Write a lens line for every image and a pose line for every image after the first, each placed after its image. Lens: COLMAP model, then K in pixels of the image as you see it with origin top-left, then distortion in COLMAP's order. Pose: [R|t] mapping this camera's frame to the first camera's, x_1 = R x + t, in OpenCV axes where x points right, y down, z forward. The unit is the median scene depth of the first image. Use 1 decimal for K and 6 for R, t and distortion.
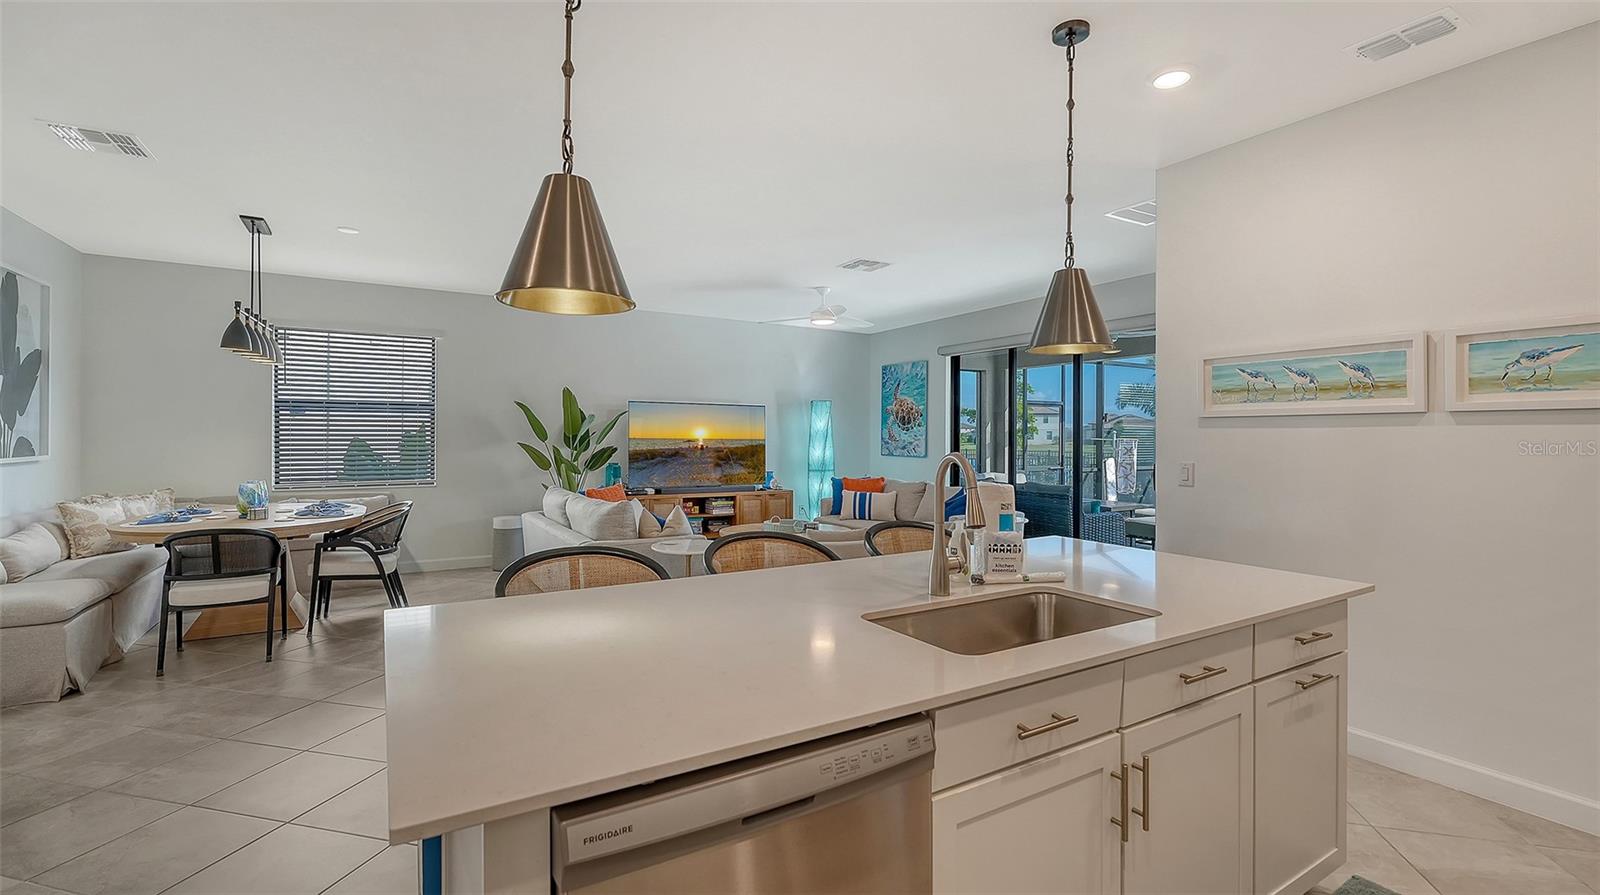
lens RADIAL K [[681.9, 0, 795.9], [0, 681.9, 434.5], [0, 0, 1]] dist [0.000658, -0.000306]
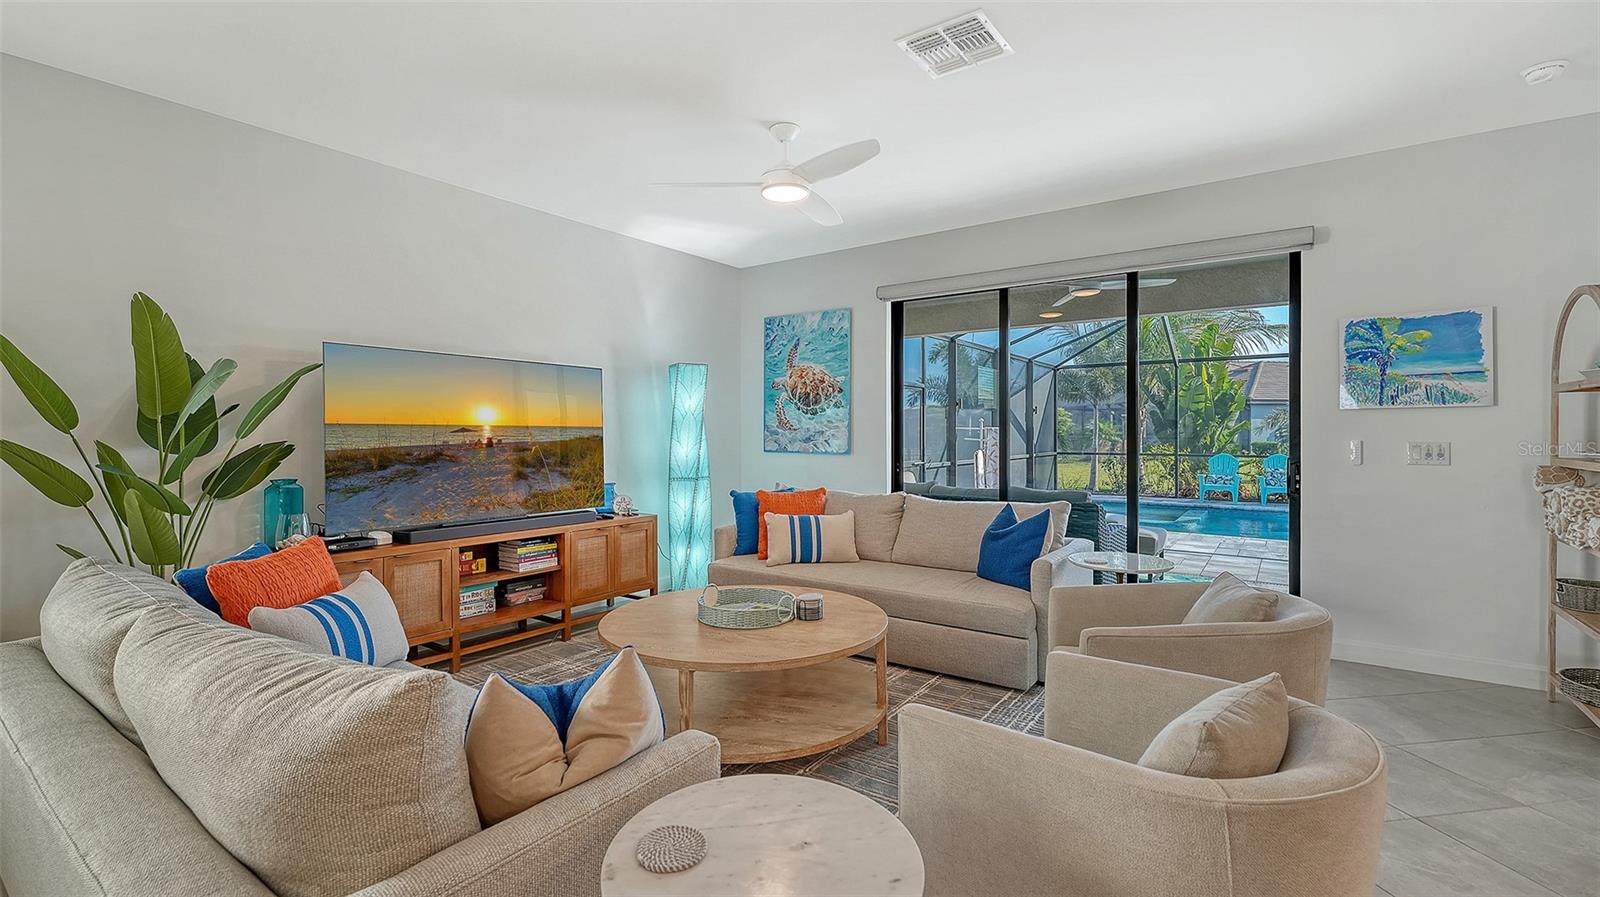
lens RADIAL K [[691.4, 0, 799.3], [0, 691.4, 432.5], [0, 0, 1]] dist [-0.002276, -0.000343]
pose [[0.916414, -0.006556, 0.400179, -0.133328], [0.004902, 0.999975, 0.005157, 0.009742], [-0.400202, -0.002764, 0.916423, 0.432830]]
